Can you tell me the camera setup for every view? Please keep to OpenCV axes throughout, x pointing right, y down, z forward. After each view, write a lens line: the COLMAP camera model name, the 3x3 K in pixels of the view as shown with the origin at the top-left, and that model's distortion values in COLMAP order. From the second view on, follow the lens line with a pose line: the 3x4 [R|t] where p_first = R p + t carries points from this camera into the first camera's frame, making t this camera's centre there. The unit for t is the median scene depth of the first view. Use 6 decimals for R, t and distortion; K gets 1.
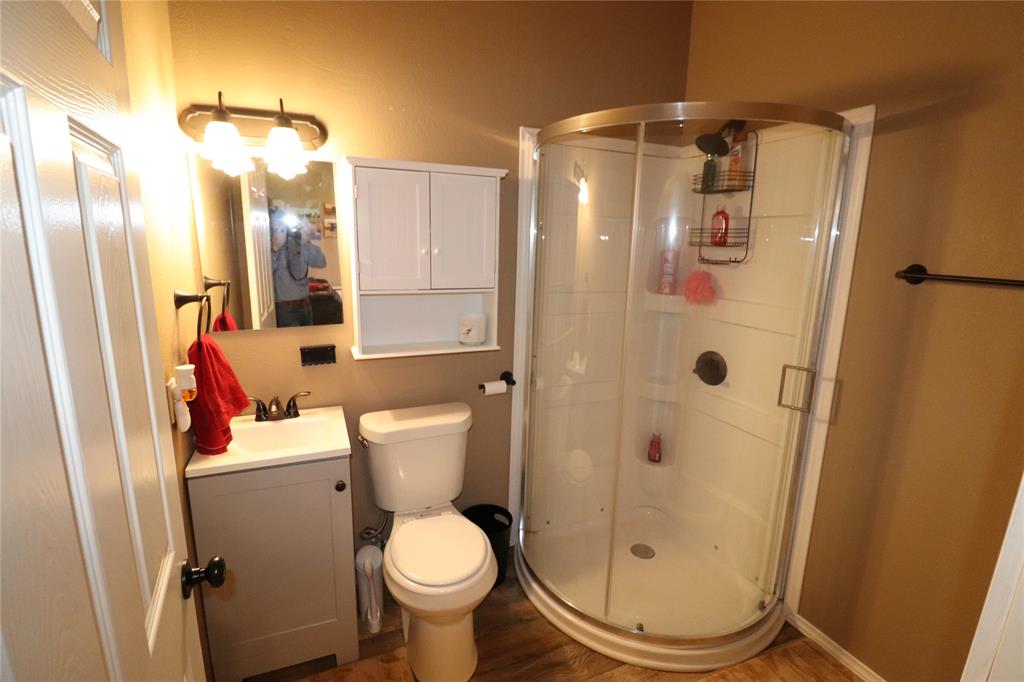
lens RADIAL K [[477.8, 0, 510.2], [0, 477.8, 339.9], [0, 0, 1]] dist [-0.014775, -0.000798]
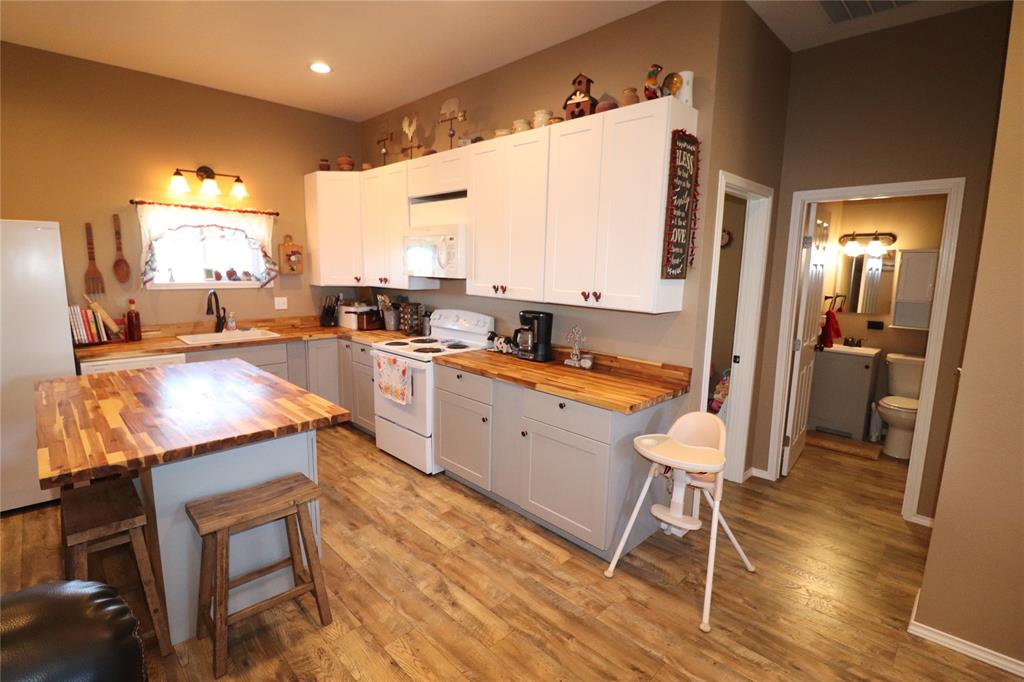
lens RADIAL K [[477.8, 0, 510.2], [0, 477.8, 339.9], [0, 0, 1]] dist [-0.014775, -0.000798]
pose [[0.372565, 0.125401, -0.919494, 1.389370], [-0.194894, 0.979304, 0.054590, 0.406846], [0.907310, 0.158866, 0.389294, -1.995437]]
